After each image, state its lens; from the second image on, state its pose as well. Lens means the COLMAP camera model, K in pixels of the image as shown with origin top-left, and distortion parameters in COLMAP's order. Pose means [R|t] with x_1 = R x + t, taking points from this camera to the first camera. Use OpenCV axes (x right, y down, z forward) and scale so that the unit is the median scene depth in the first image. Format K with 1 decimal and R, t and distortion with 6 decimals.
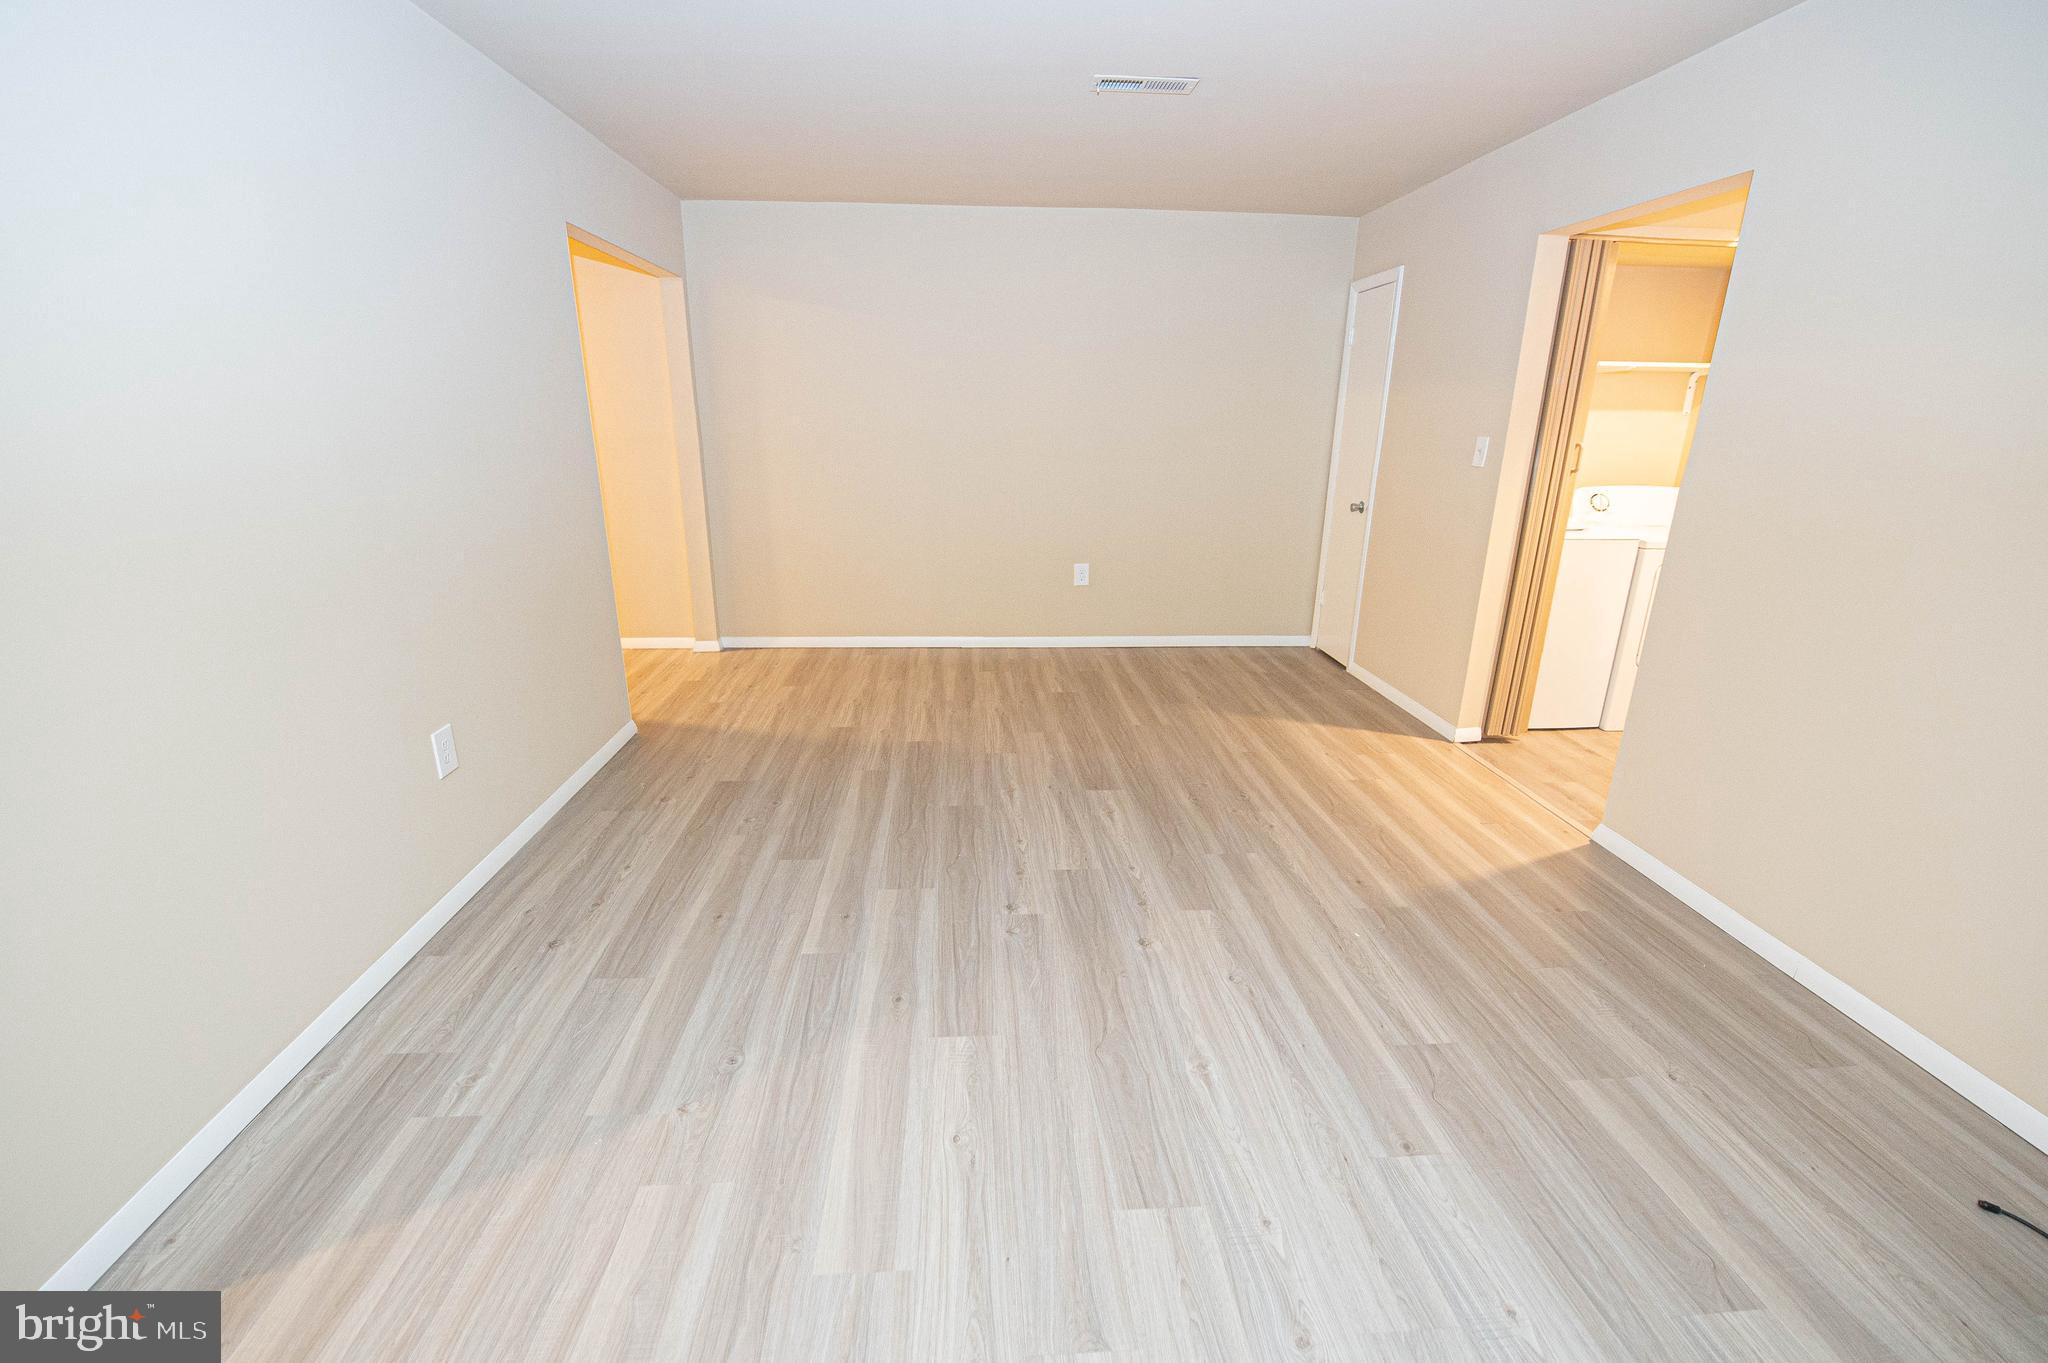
lens RADIAL K [[861.2, 0, 1016.5], [0, 861.2, 679.2], [0, 0, 1]] dist [-0.016011, -0.000532]
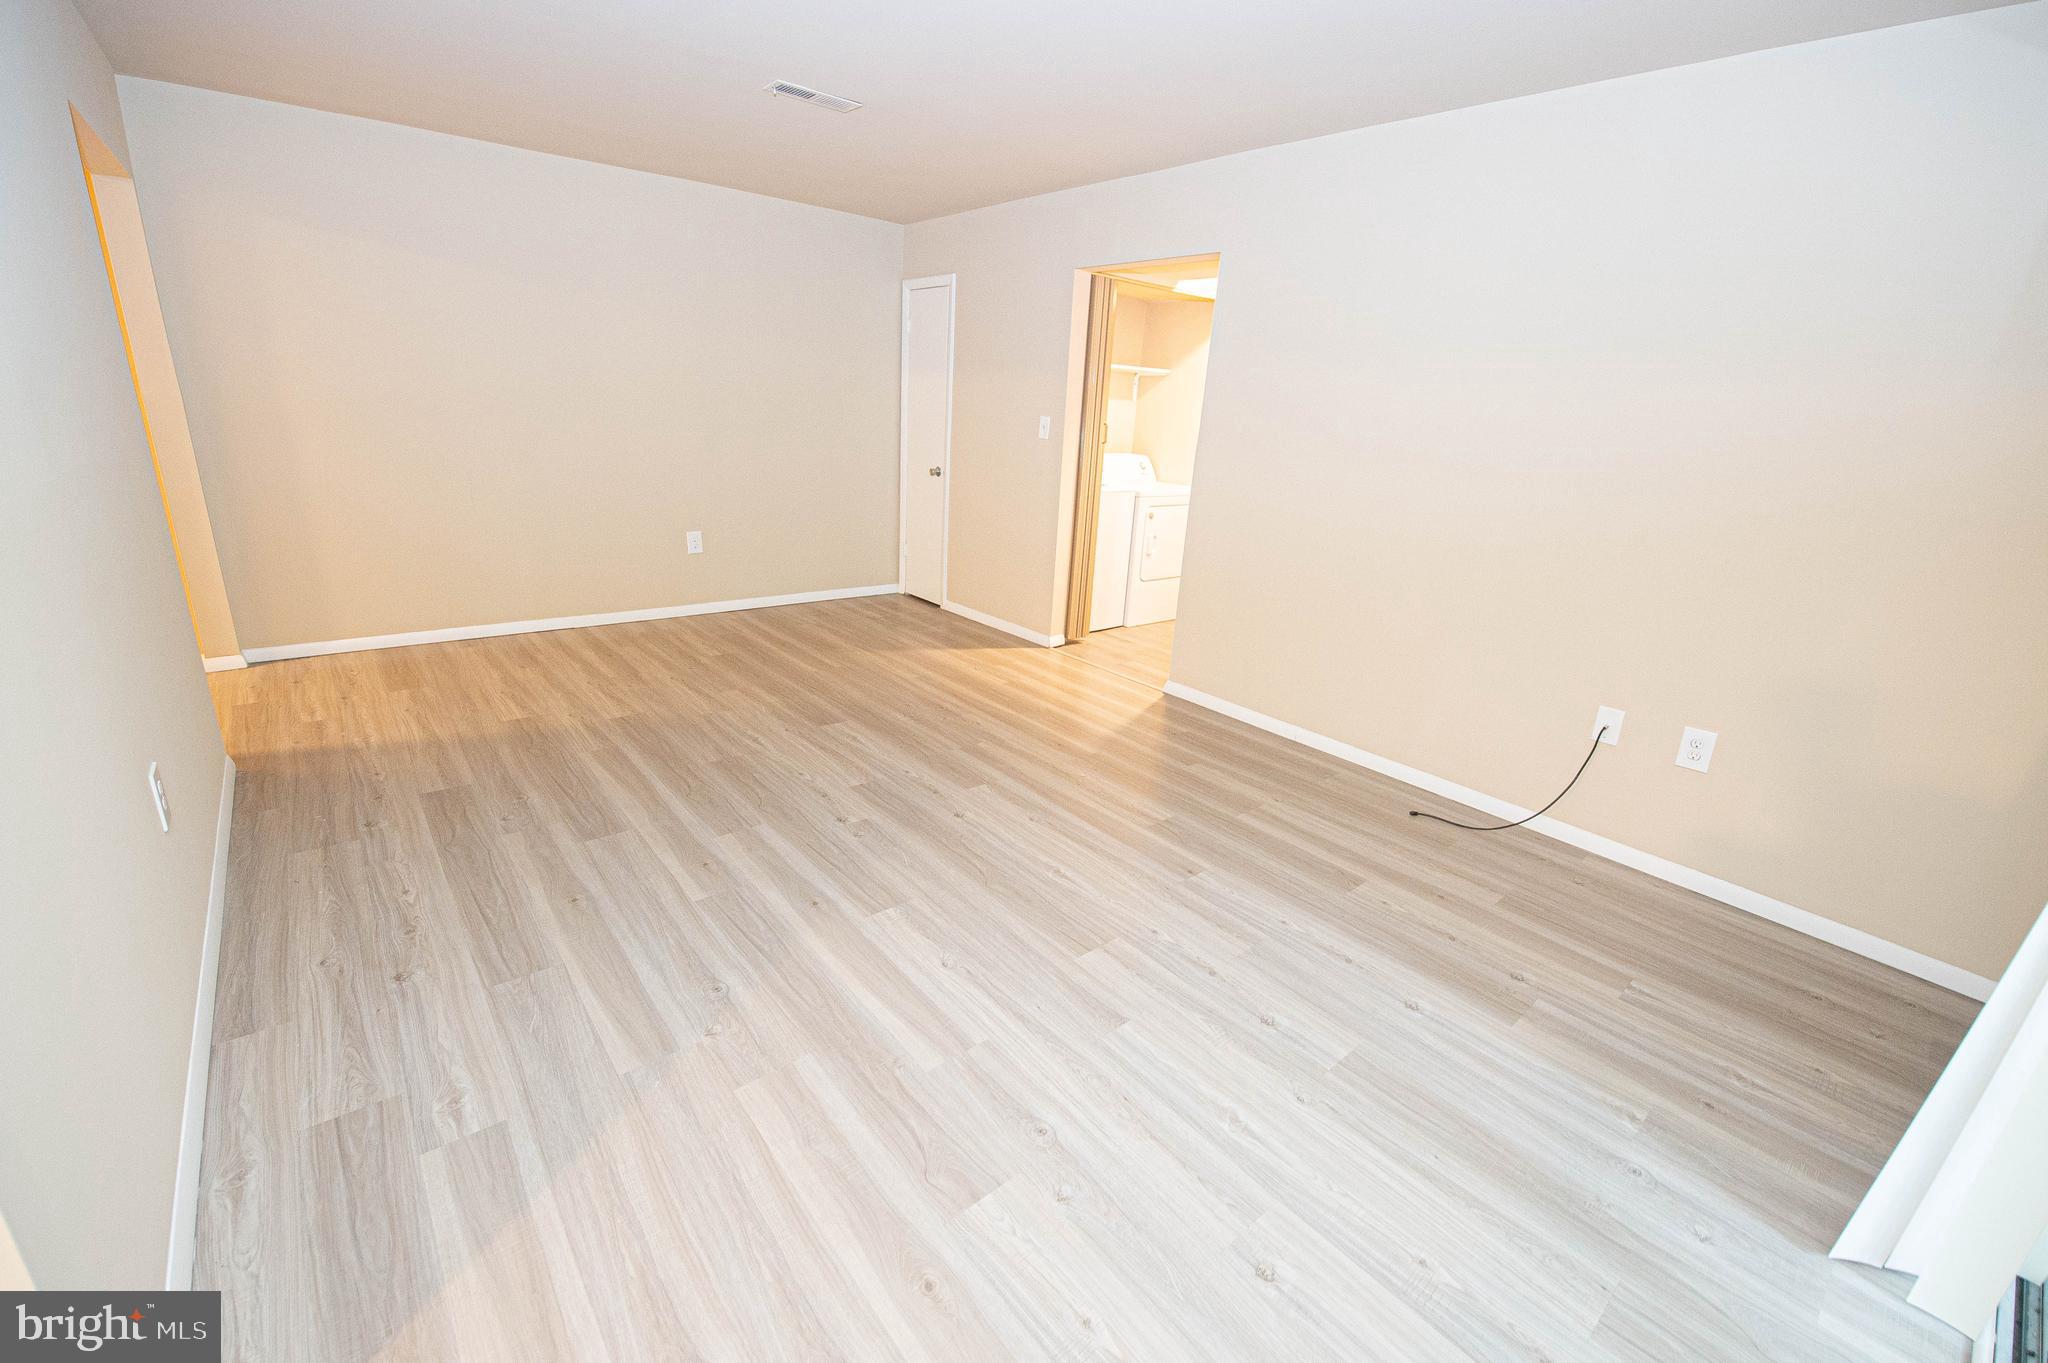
lens RADIAL K [[847.6, 0, 1021.9], [0, 847.6, 678.1], [0, 0, 1]] dist [-0.016041, -0.000380]
pose [[0.803726, -0.150155, 0.575742, -0.340559], [0.129664, 0.988578, 0.076815, 0.016397], [-0.580700, 0.012914, 0.814015, -0.053503]]
